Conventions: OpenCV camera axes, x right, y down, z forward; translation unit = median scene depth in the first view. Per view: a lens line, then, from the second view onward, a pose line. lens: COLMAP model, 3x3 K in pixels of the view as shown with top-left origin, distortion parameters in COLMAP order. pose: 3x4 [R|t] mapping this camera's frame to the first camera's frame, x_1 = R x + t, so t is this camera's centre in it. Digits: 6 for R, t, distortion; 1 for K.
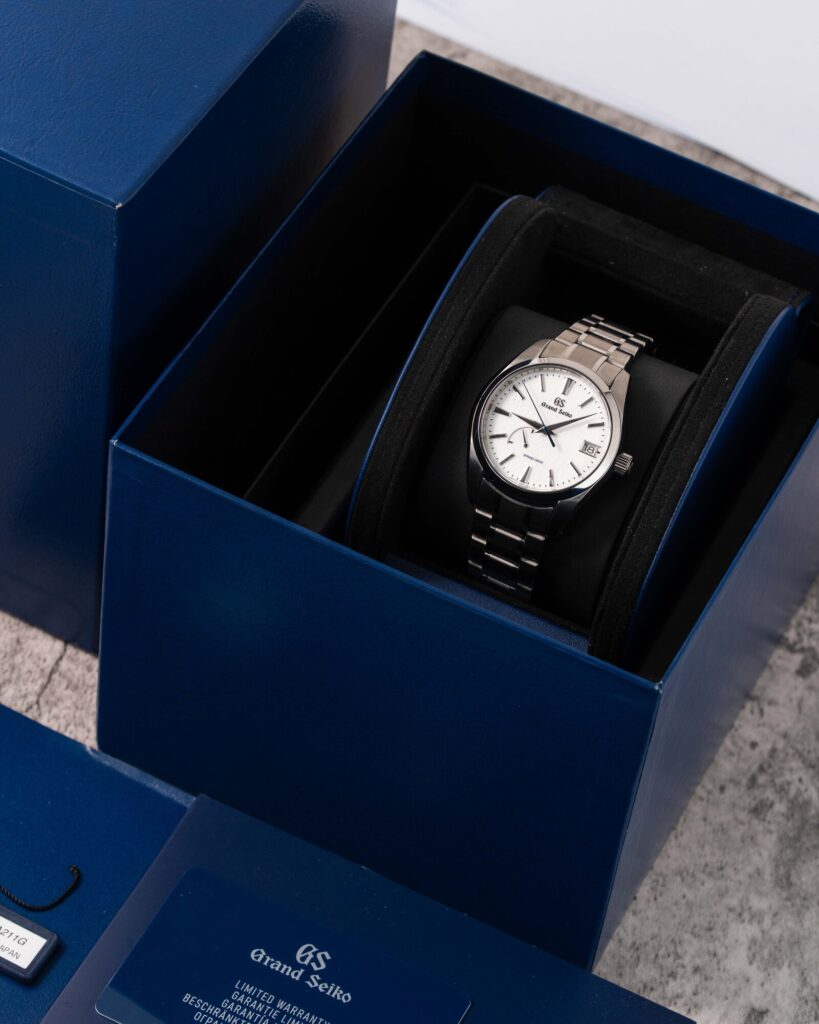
lens RADIAL K [[5925.3, 0, 409.5], [0, 5925.3, 512.0], [0, 0, 1]] dist [0.333935, -12.566084]
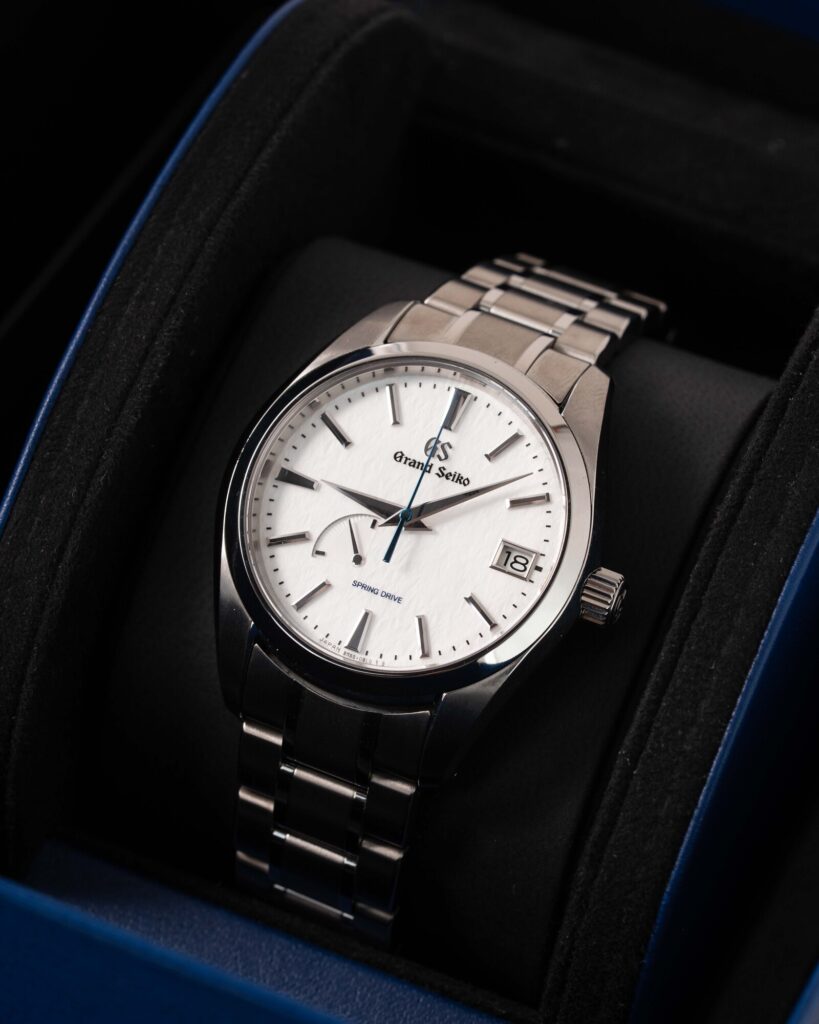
lens RADIAL K [[5925.3, 0, 409.5], [0, 5925.3, 512.0], [0, 0, 1]] dist [0.333935, -12.566084]
pose [[0.999233, -0.038999, -0.003398, 0.024571], [0.038775, 0.997944, -0.051026, 0.006193], [0.005381, 0.050855, 0.998692, 0.597110]]
